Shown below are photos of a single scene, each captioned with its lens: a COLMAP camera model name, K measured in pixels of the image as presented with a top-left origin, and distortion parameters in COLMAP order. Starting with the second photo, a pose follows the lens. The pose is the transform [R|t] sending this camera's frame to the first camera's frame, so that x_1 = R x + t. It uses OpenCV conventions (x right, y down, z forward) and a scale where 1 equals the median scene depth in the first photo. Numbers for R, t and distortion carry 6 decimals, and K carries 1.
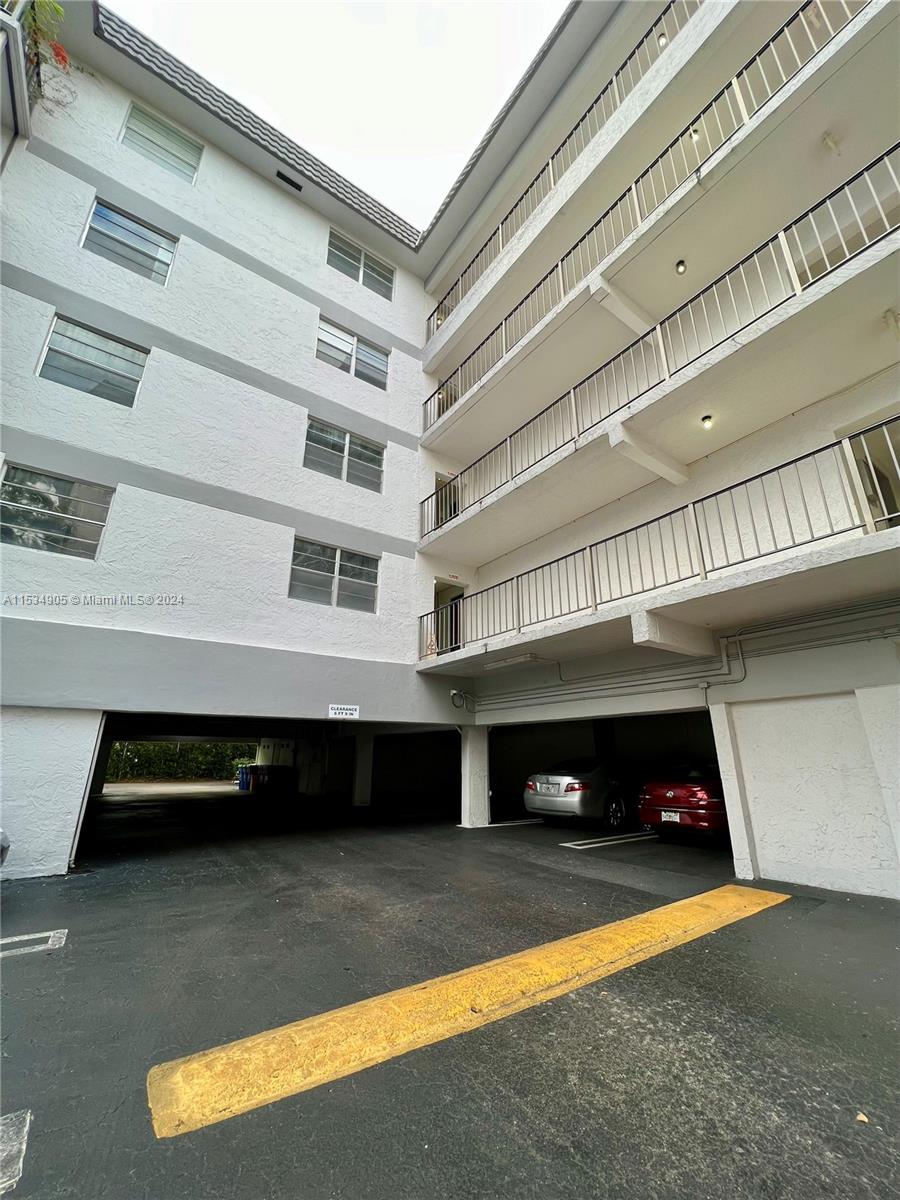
lens RADIAL K [[477.8, 0, 450.3], [0, 477.8, 598.0], [0, 0, 1]] dist [-0.000188, 0.000020]
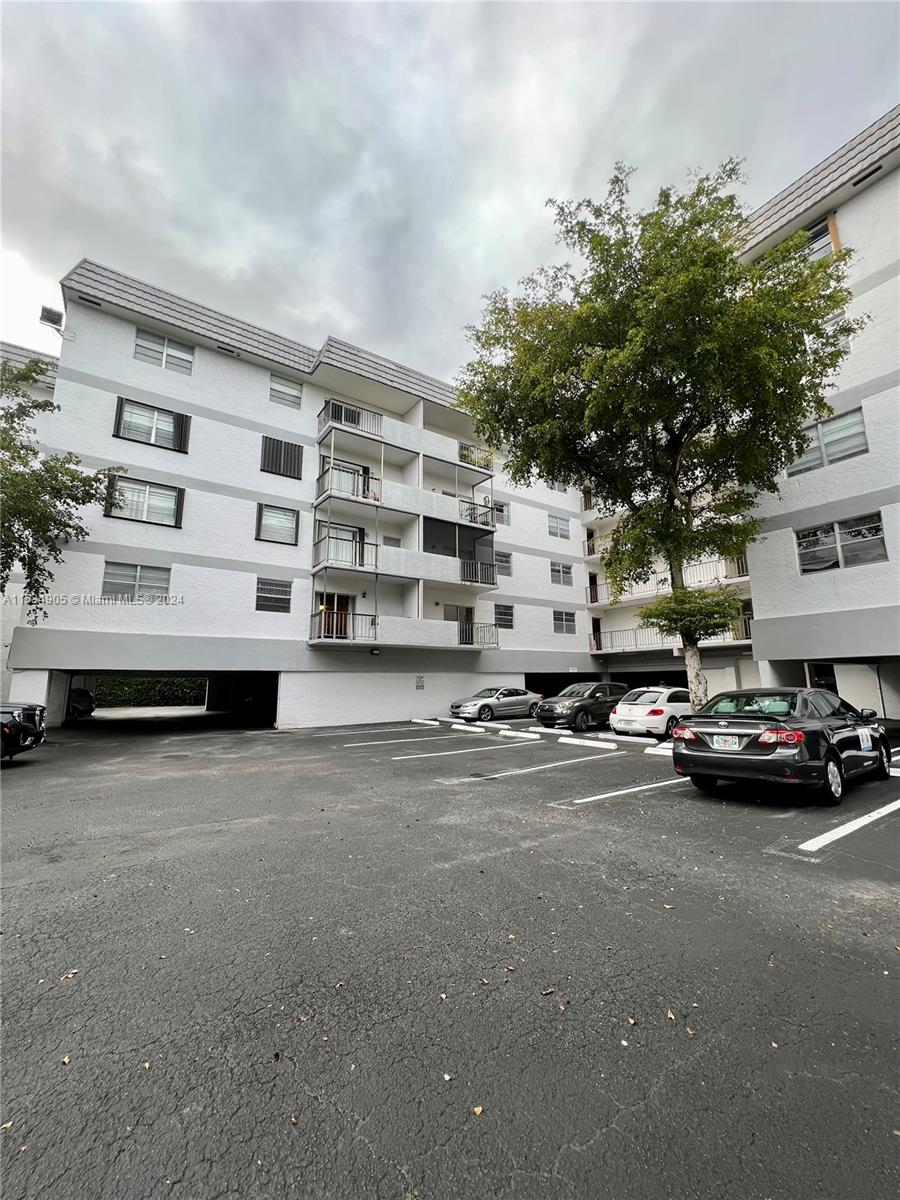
lens RADIAL K [[477.8, 0, 451.6], [0, 477.8, 598.5], [0, 0, 1]] dist [-0.000188, 0.000020]
pose [[0.999838, -0.012358, -0.013049, -0.817029], [0.013988, 0.990977, 0.133298, -0.540254], [0.011284, -0.133459, 0.990990, -1.688563]]
